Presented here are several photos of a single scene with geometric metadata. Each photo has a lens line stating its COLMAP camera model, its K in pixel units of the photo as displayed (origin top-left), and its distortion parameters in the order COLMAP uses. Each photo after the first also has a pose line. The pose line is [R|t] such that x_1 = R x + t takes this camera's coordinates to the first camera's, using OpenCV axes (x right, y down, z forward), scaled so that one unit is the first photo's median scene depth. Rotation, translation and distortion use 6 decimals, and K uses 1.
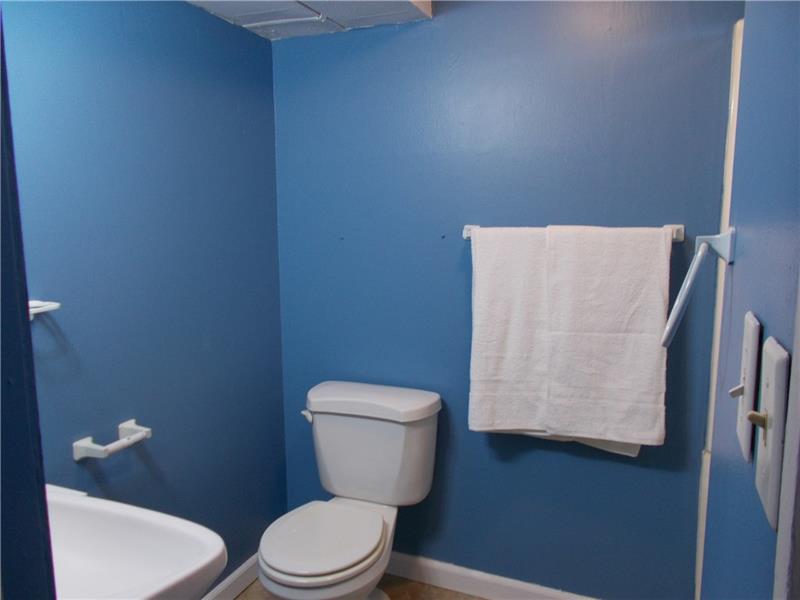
lens RADIAL K [[611.3, 0, 400.0], [0, 611.3, 300.0], [0, 0, 1]] dist [0.006192, 0.003648]
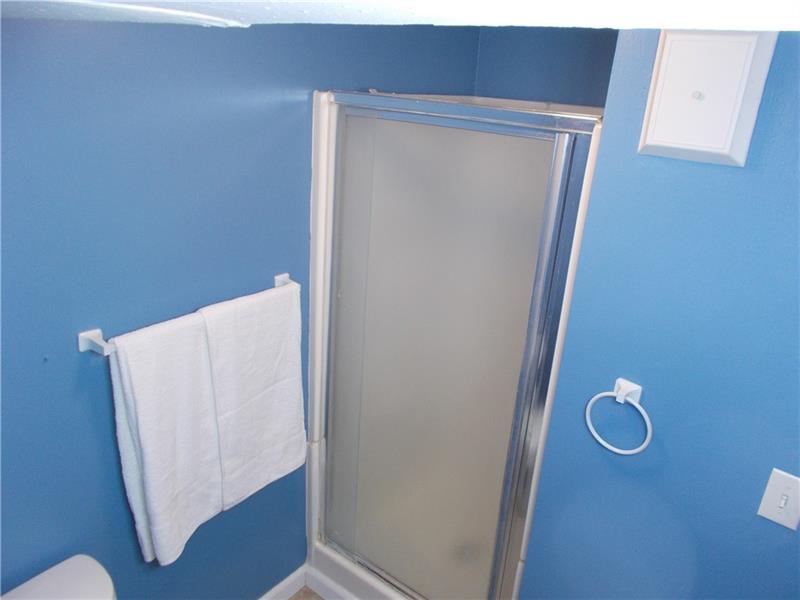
lens RADIAL K [[611.3, 0, 400.0], [0, 611.3, 300.0], [0, 0, 1]] dist [0.006192, 0.003648]
pose [[0.257699, -0.320472, 0.911531, -0.465136], [0.070929, 0.947123, 0.312933, -0.382499], [-0.963618, -0.015989, 0.266803, 0.495121]]
